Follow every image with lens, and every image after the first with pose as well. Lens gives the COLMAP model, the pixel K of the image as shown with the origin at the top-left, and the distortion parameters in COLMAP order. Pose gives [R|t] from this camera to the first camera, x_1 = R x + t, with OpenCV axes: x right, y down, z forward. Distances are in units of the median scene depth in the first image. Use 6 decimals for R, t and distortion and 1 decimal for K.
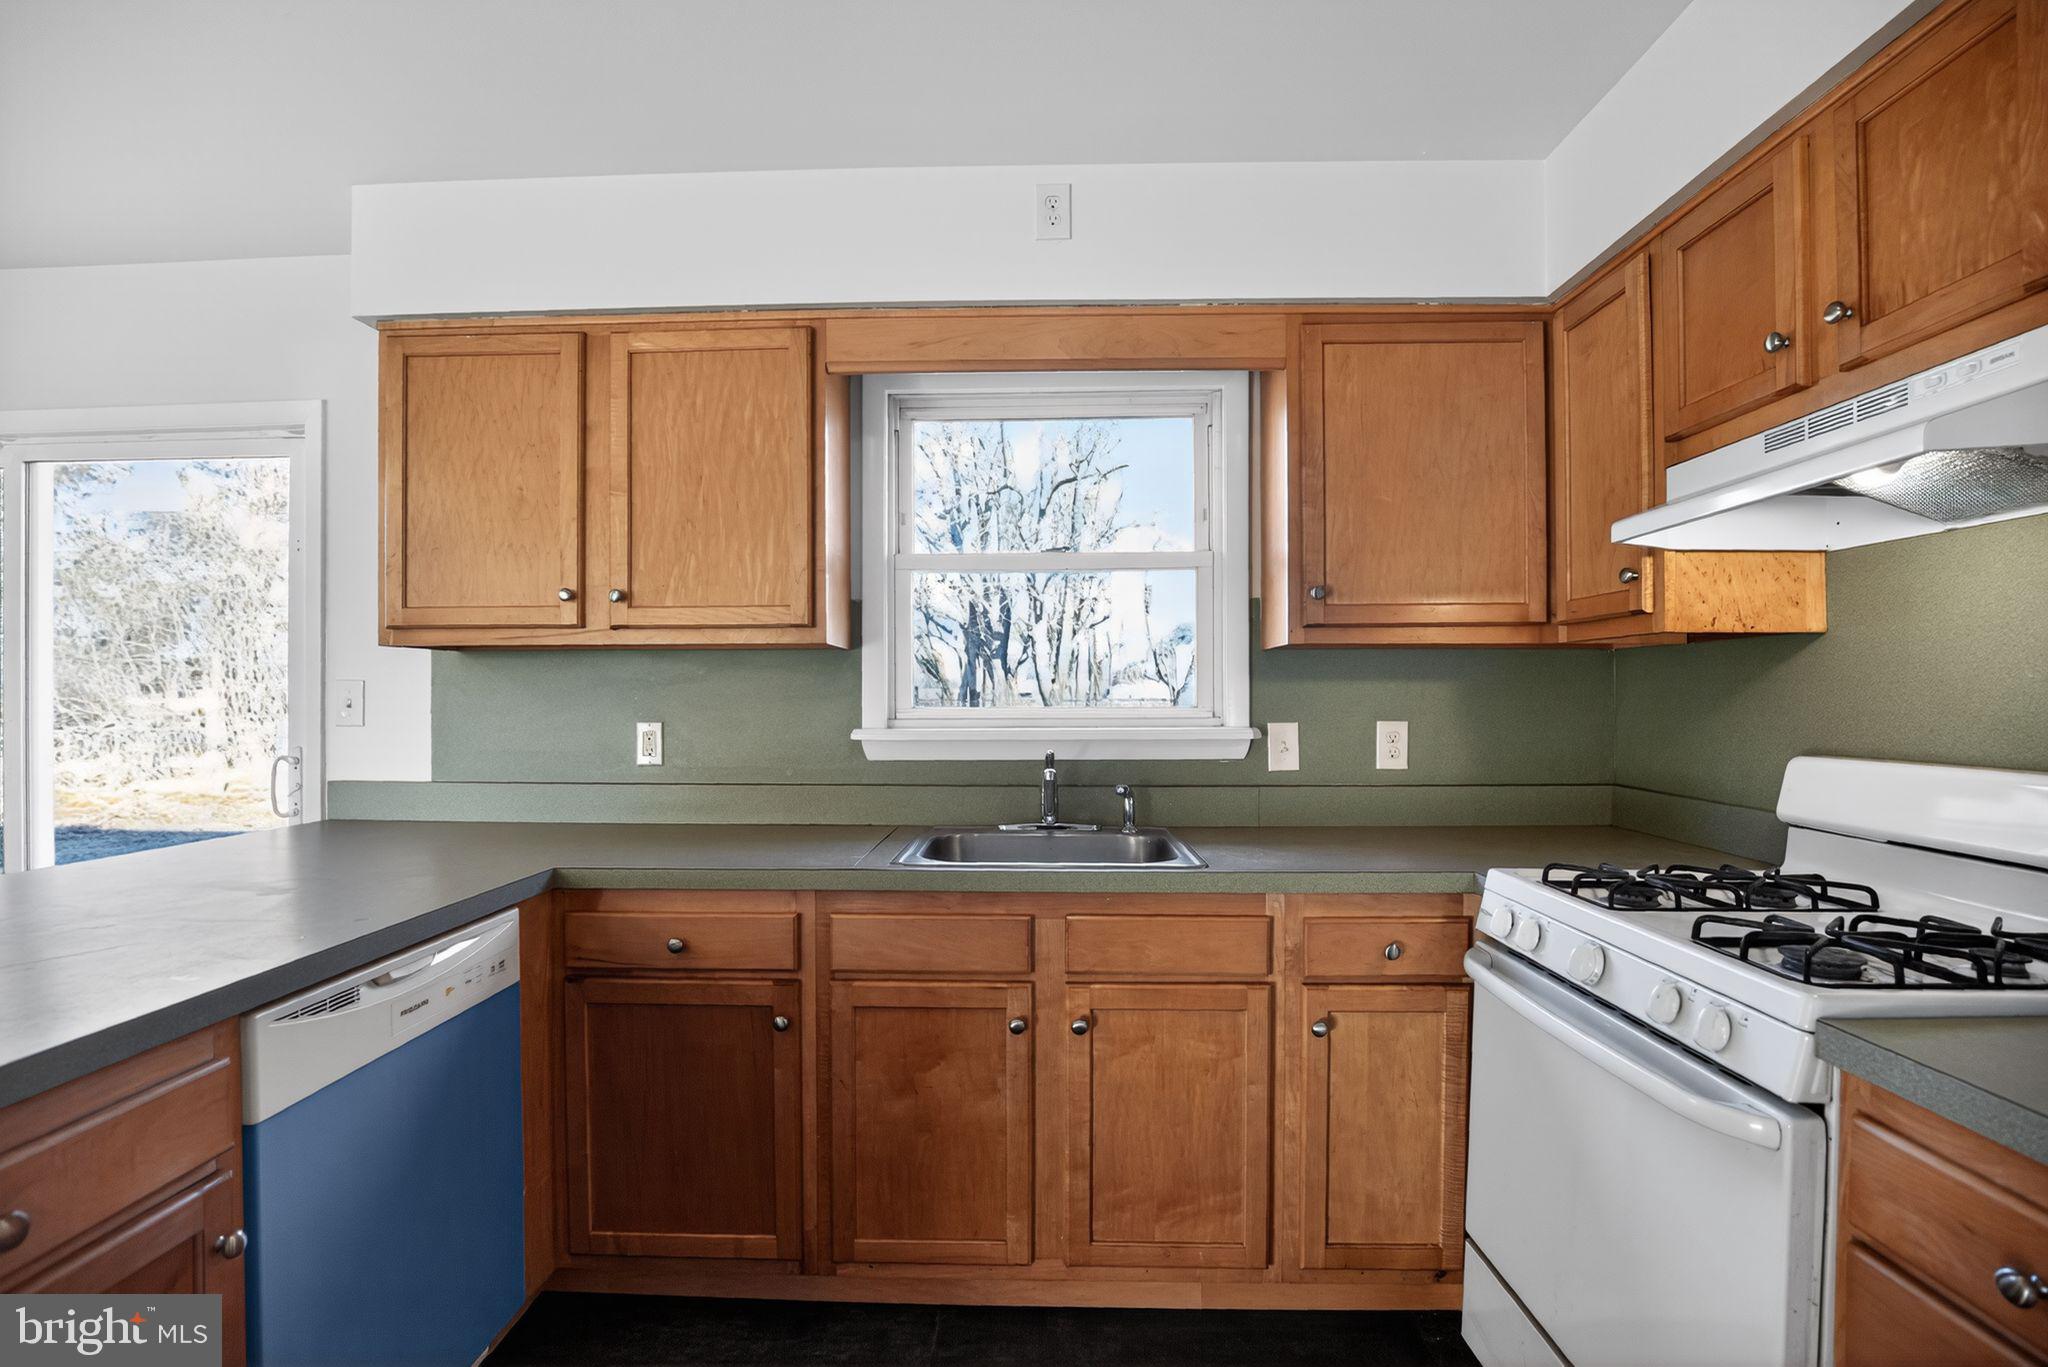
lens RADIAL K [[950.5, 0, 1021.3], [0, 950.5, 698.7], [0, 0, 1]] dist [-0.033358, 0.003704]
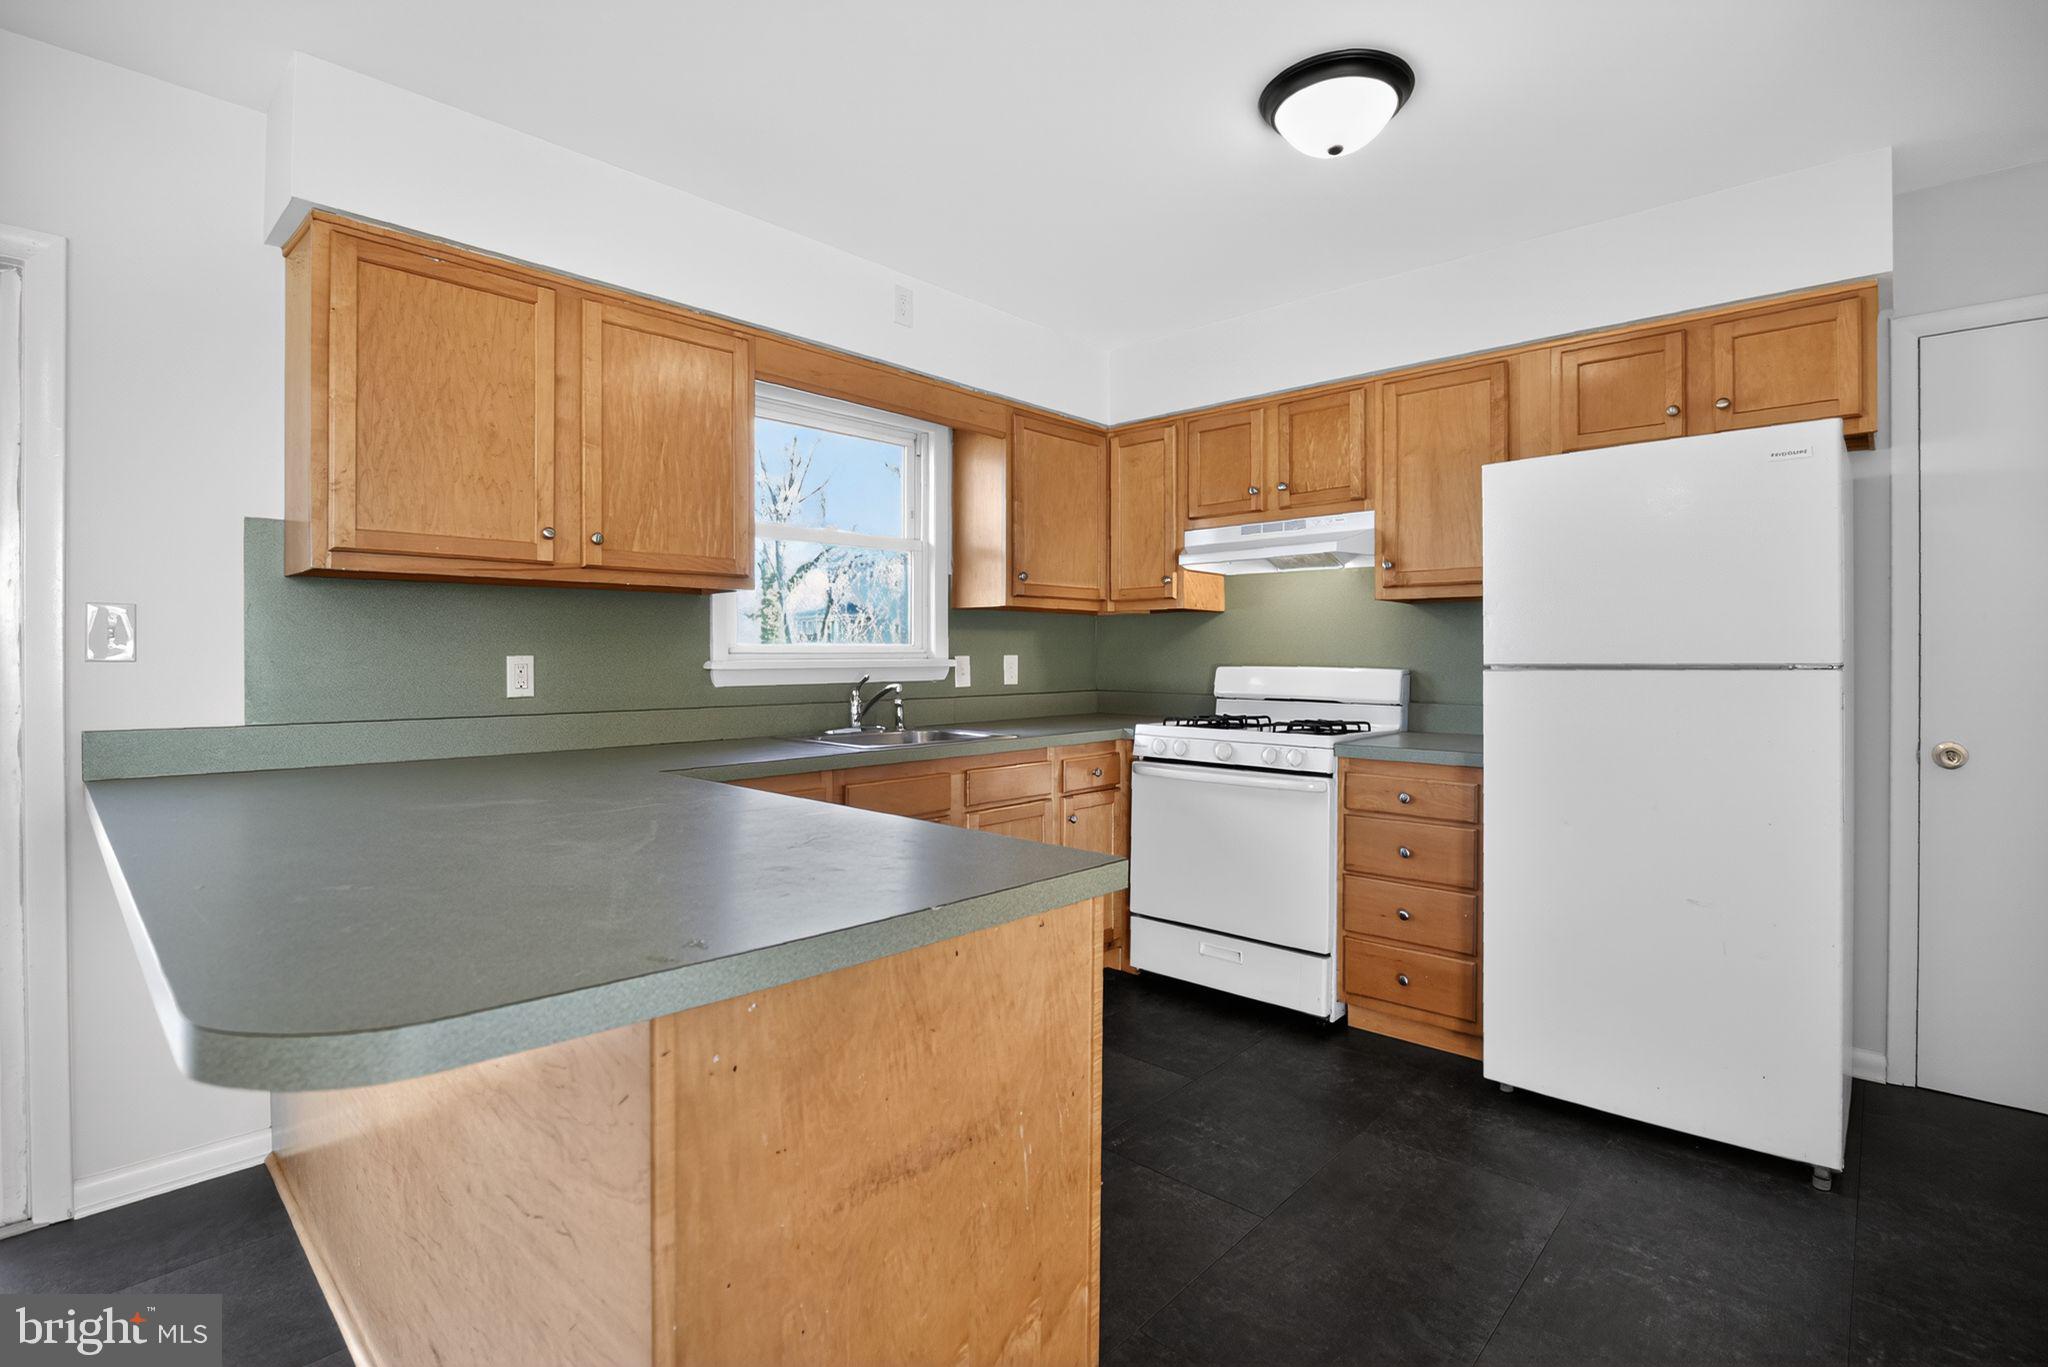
lens RADIAL K [[950.5, 0, 1033.5], [0, 950.5, 660.2], [0, 0, 1]] dist [-0.033358, 0.003704]
pose [[0.655846, -0.002480, 0.754891, -0.931092], [0.001444, 0.999997, 0.002031, 0.033360], [-0.754893, -0.000241, 0.655847, -0.120426]]
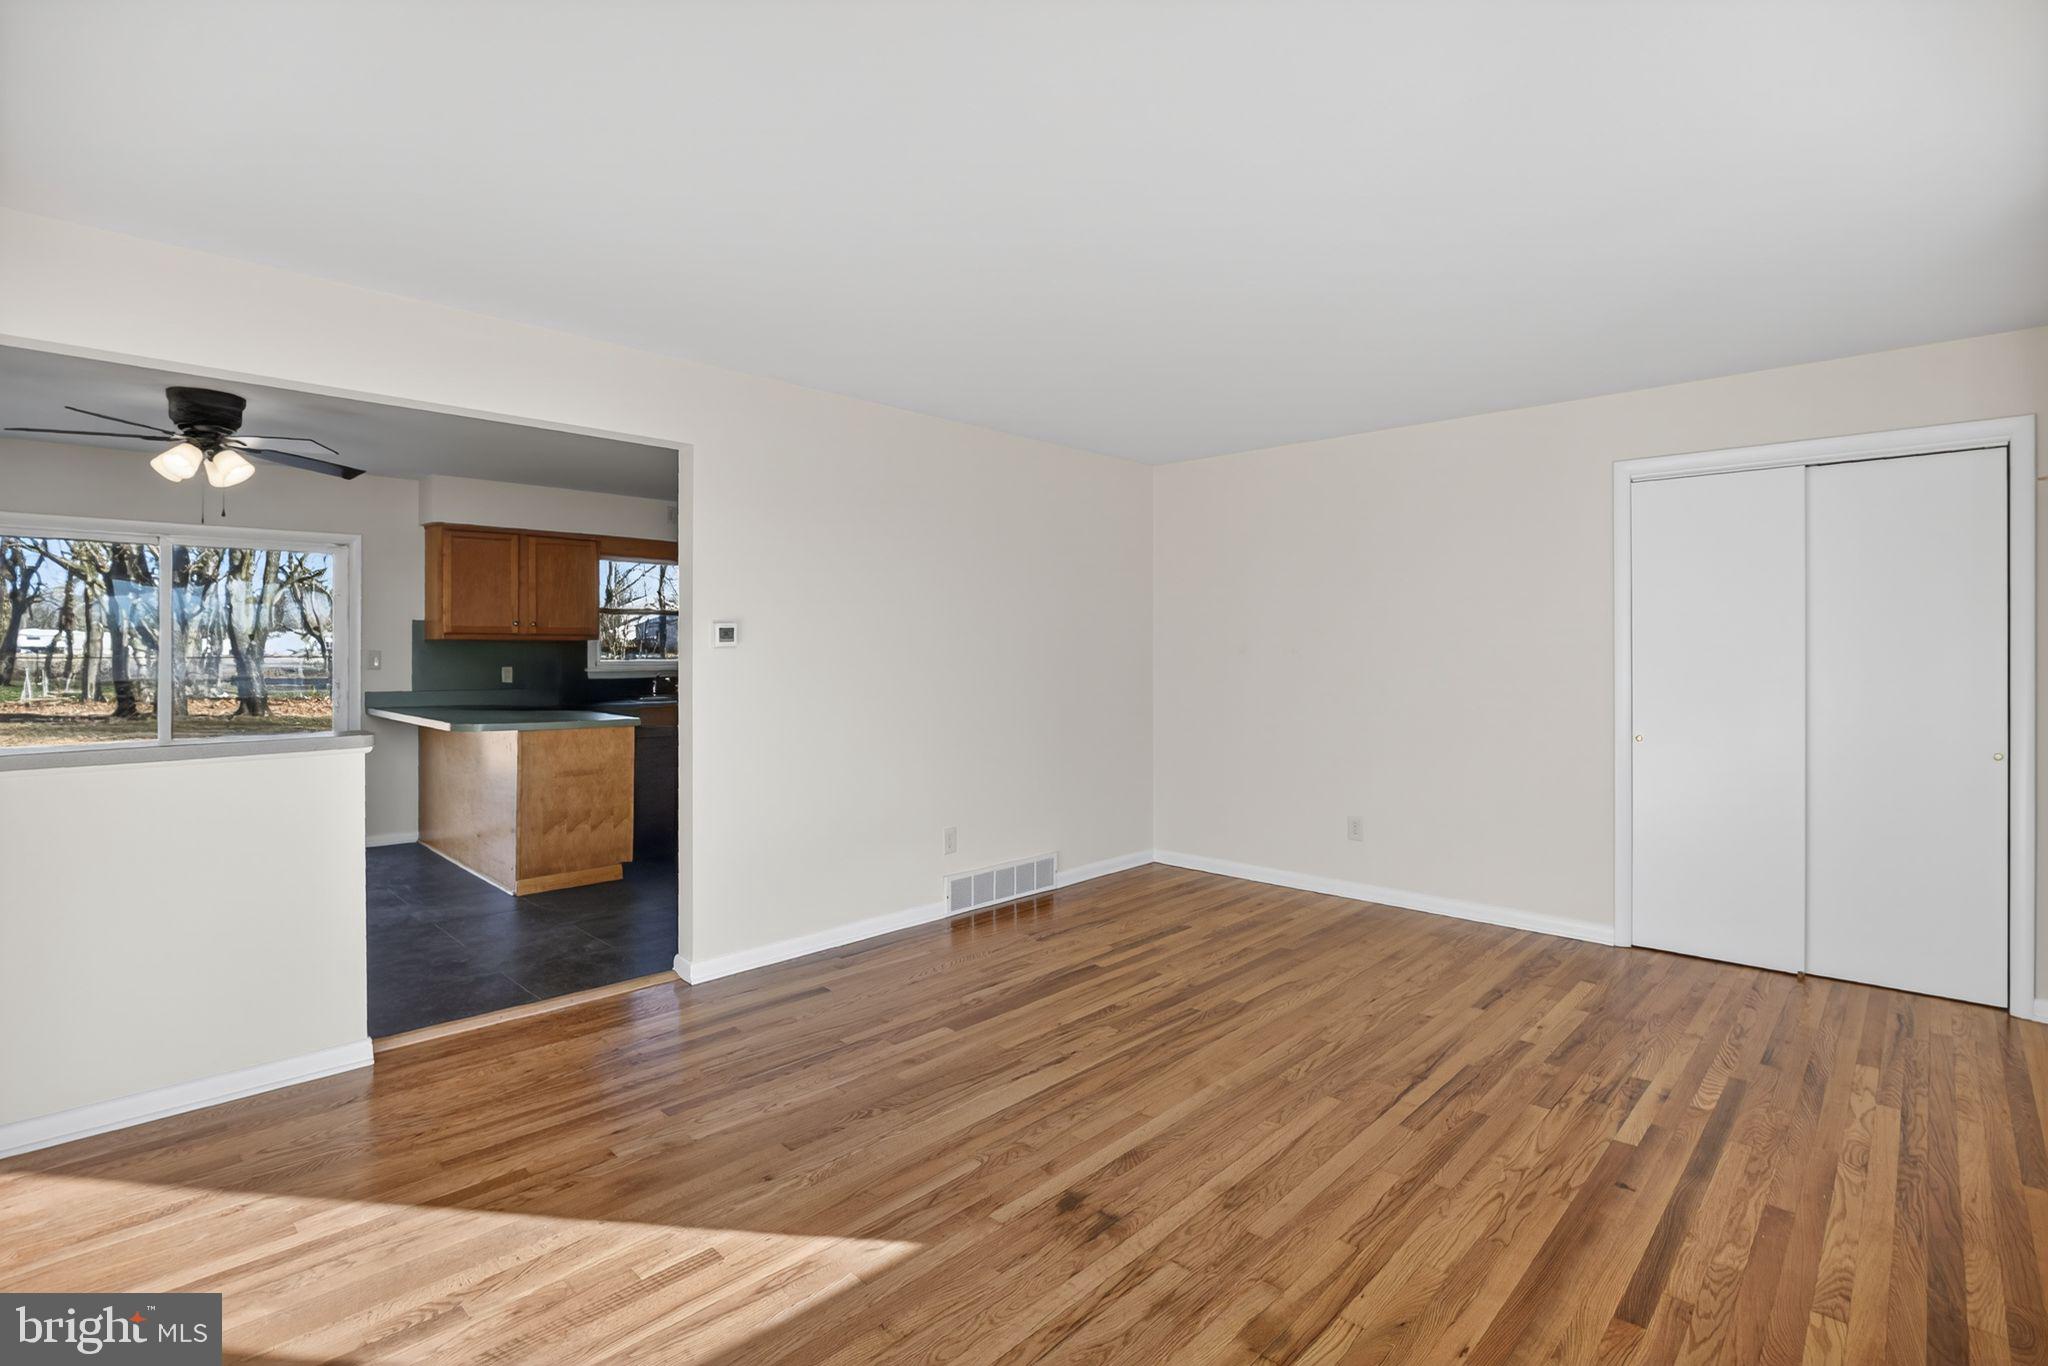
lens RADIAL K [[950.5, 0, 1017.6], [0, 950.5, 649.6], [0, 0, 1]] dist [-0.033358, 0.003704]
pose [[0.675094, 0.007552, 0.737693, -1.621210], [-0.002318, 0.999964, -0.008116, -0.005052], [-0.737728, 0.003769, 0.675087, -2.214207]]
